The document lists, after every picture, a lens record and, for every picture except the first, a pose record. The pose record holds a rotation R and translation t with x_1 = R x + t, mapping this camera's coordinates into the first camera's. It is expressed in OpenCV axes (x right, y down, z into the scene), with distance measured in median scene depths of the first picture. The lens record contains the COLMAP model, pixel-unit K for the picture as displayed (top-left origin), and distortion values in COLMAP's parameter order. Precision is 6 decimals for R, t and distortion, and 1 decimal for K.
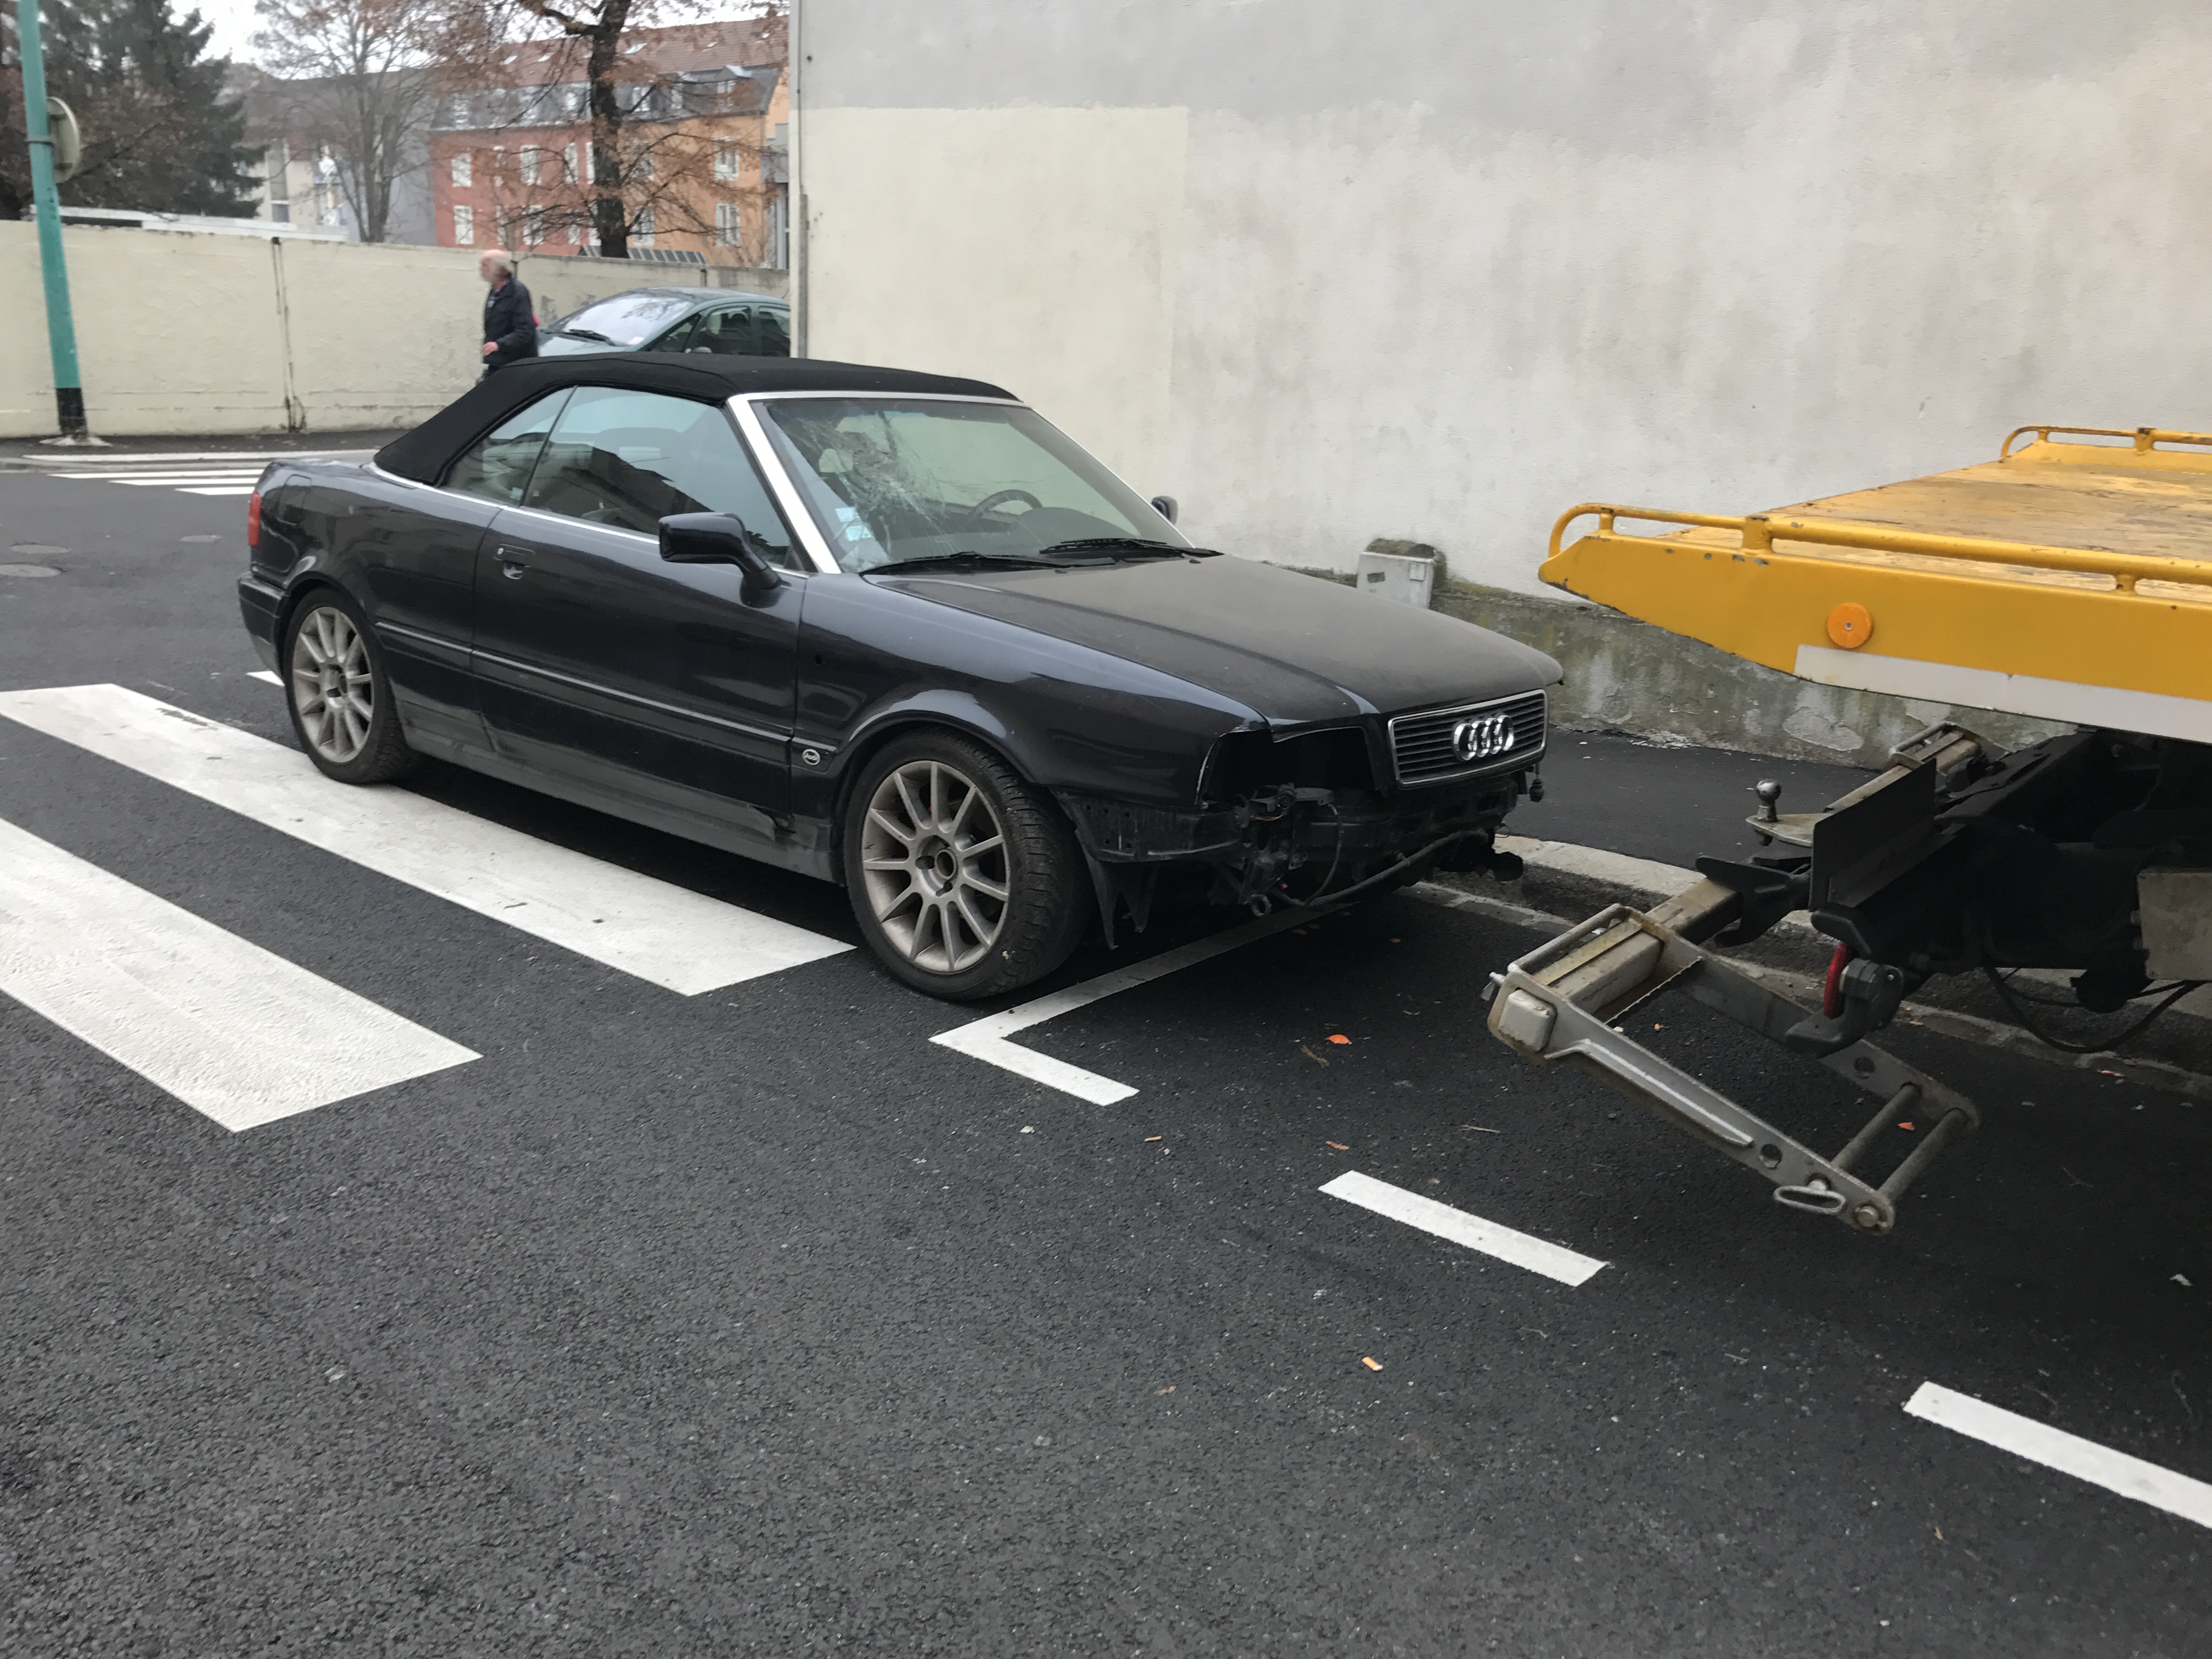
lens RADIAL K [[1812.9, 0, 1099.1], [0, 1812.9, 825.3], [0, 0, 1]] dist [0.004998, -0.001471]
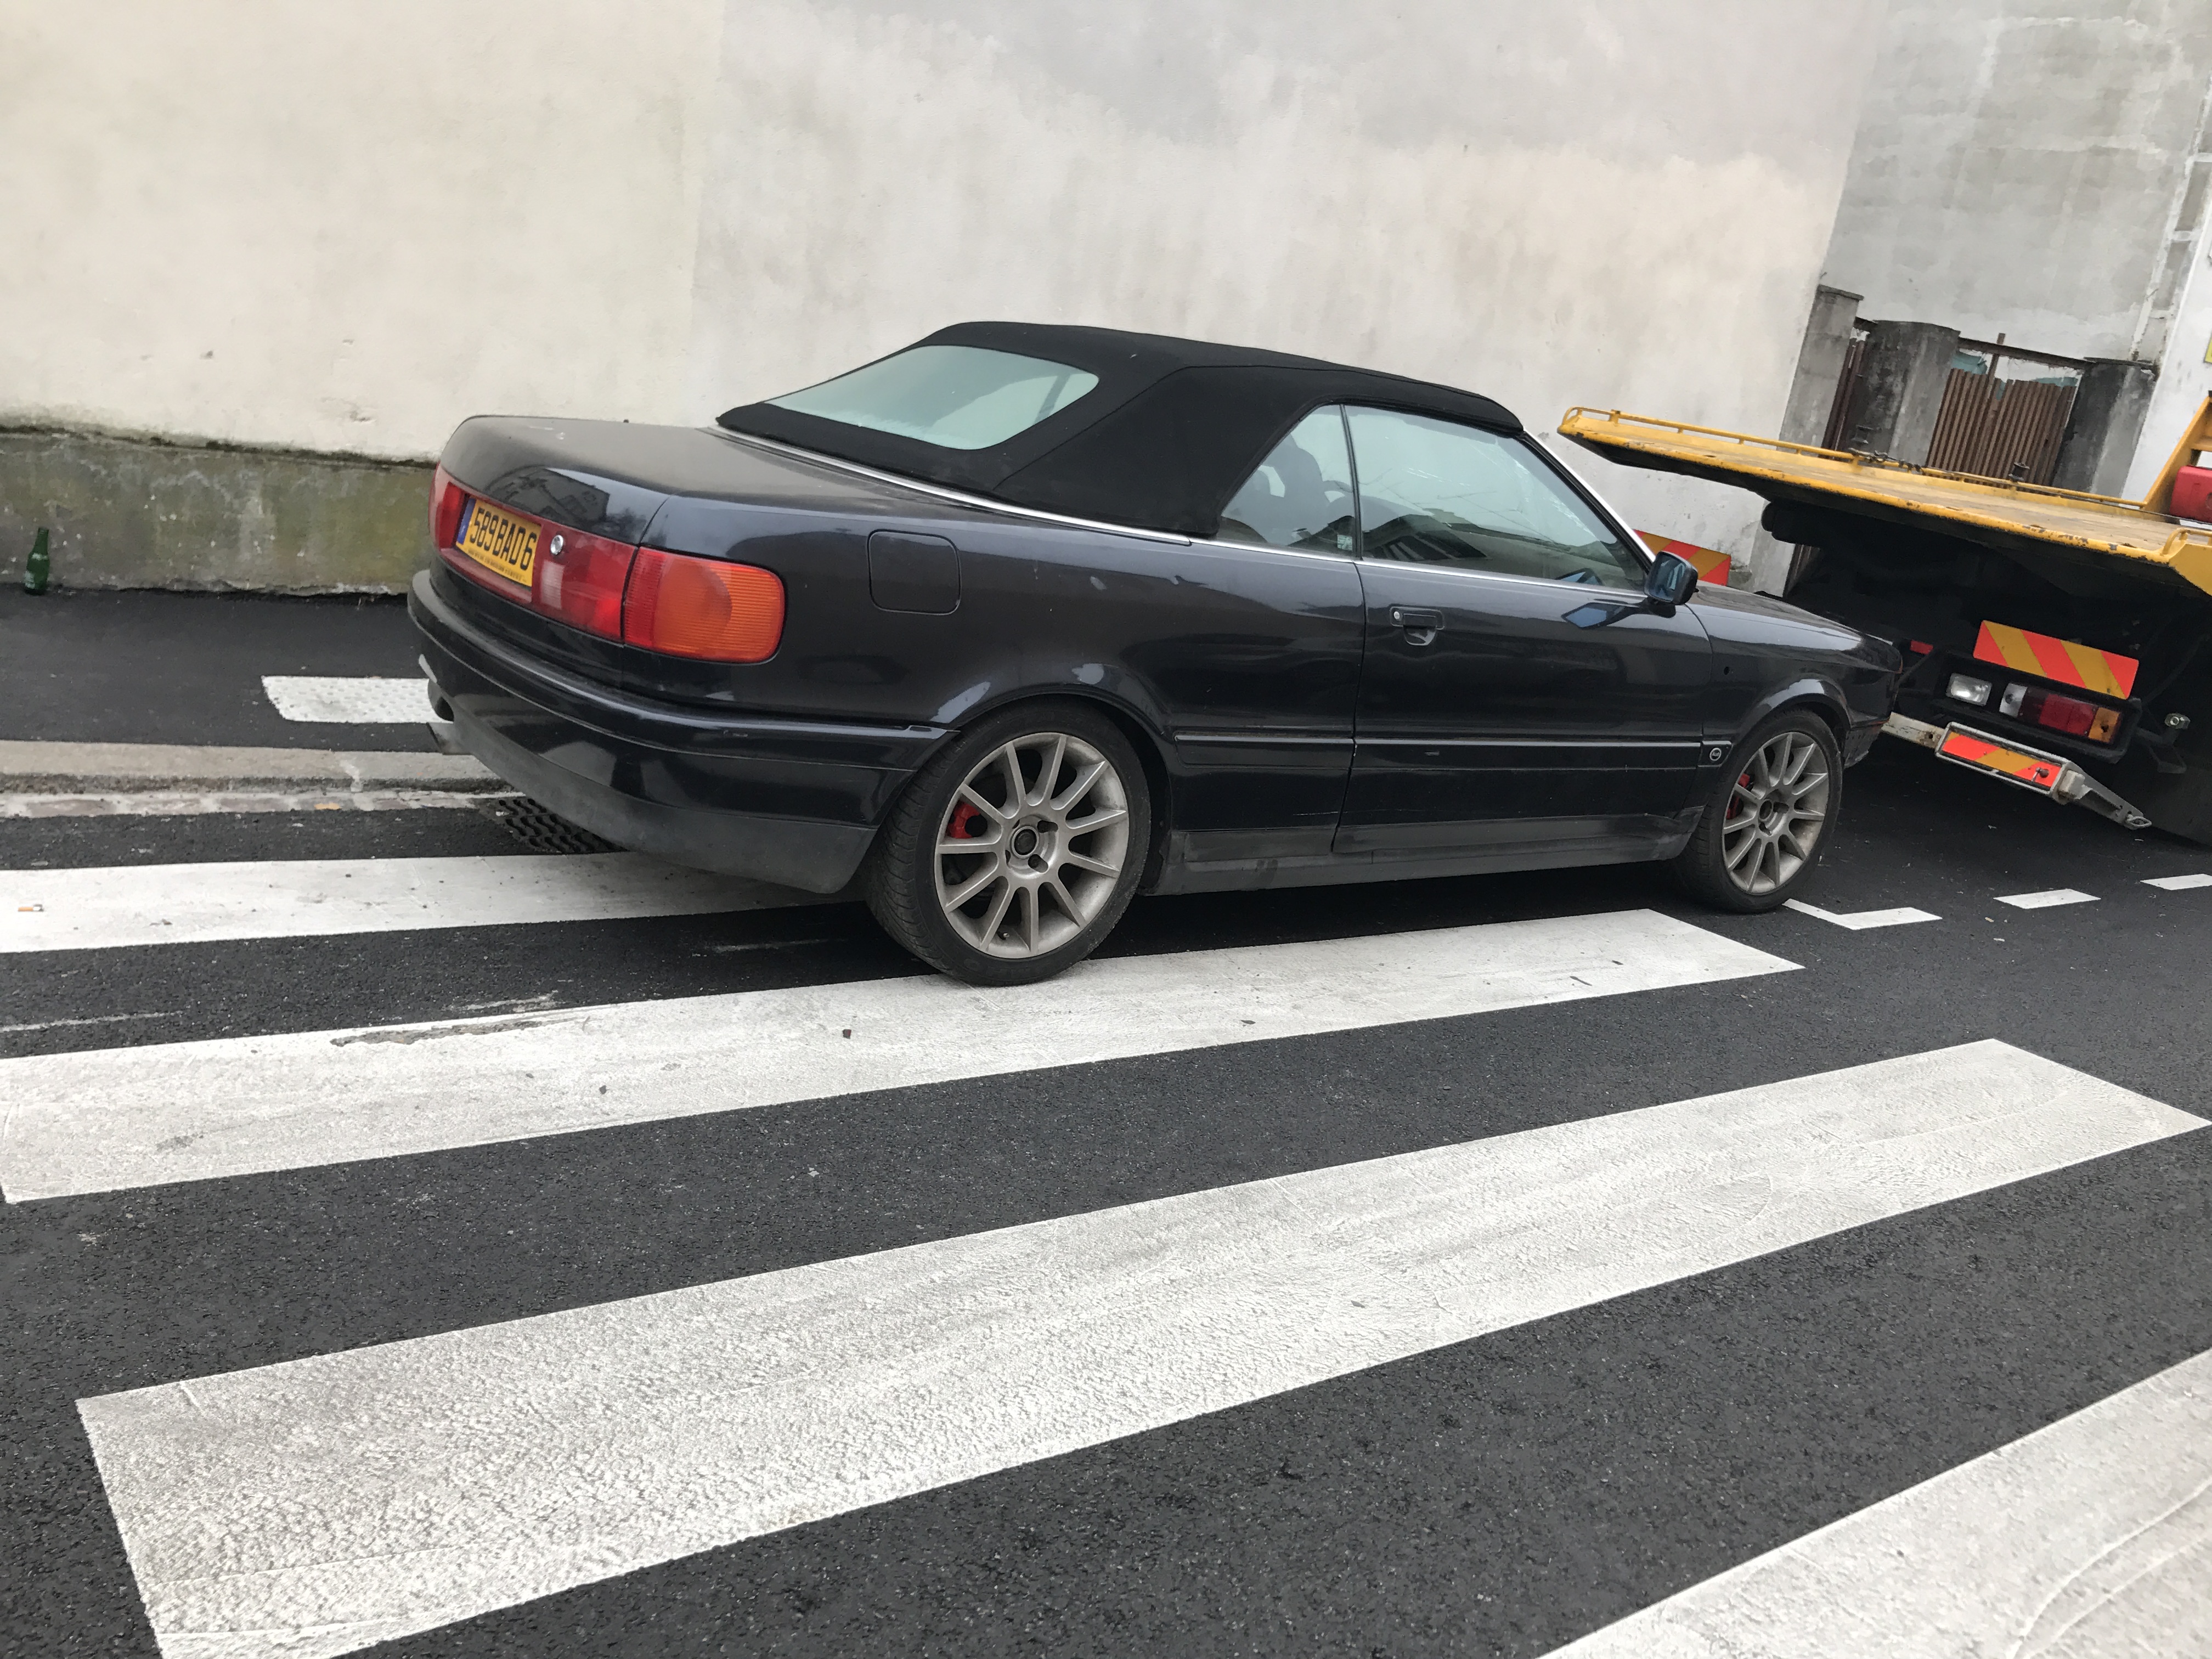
lens RADIAL K [[1812.9, 0, 1096.6], [0, 1812.9, 832.5], [0, 0, 1]] dist [0.004998, -0.001471]
pose [[0.265227, -0.260587, 0.928305, -0.992774], [0.114064, 0.964505, 0.238159, -0.228760], [-0.957415, 0.042720, 0.285536, 0.756784]]
